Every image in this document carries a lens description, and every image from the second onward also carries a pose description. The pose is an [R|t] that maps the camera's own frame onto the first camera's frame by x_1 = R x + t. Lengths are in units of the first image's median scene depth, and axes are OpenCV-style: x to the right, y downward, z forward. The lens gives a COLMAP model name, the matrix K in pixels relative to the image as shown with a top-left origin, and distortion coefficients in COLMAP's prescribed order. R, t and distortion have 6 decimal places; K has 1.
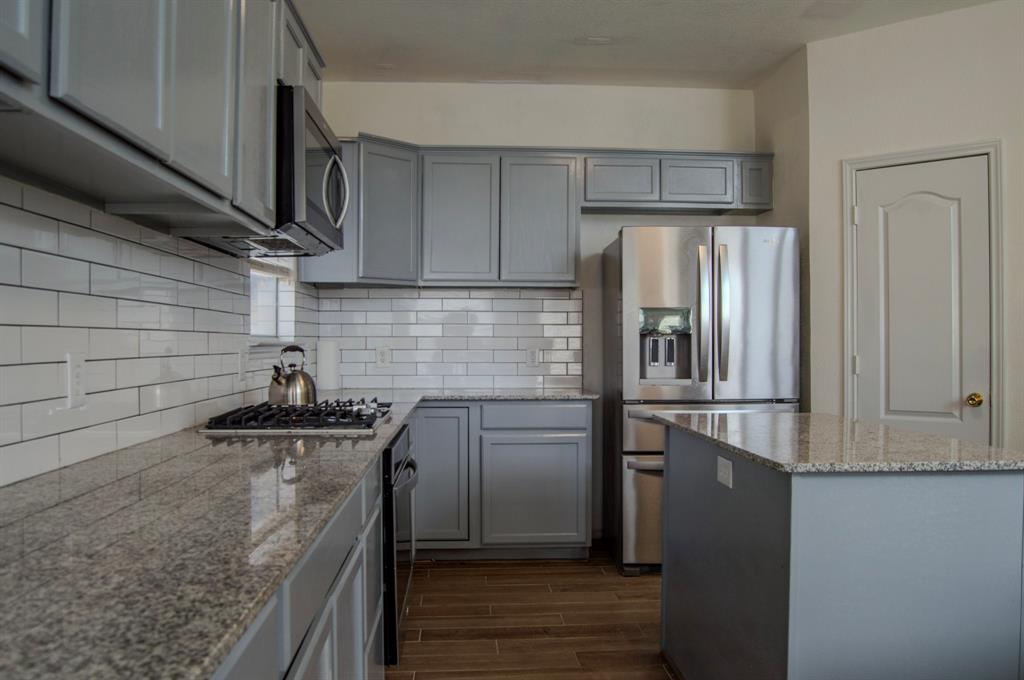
lens RADIAL K [[837.1, 0, 509.7], [0, 837.1, 339.7], [0, 0, 1]] dist [-0.075705, 0.014005]
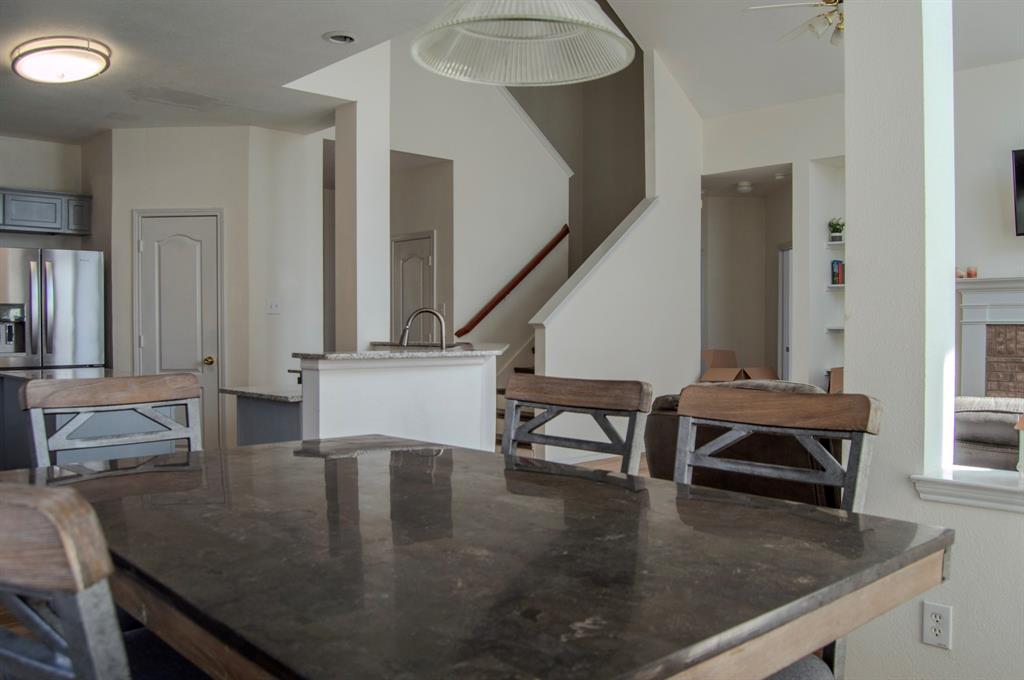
lens RADIAL K [[837.1, 0, 508.7], [0, 837.1, 345.8], [0, 0, 1]] dist [-0.075705, 0.014005]
pose [[0.760957, -0.013333, 0.648666, -0.063402], [0.002293, 0.999838, 0.017861, 0.011731], [-0.648799, -0.012104, 0.760864, -0.618073]]
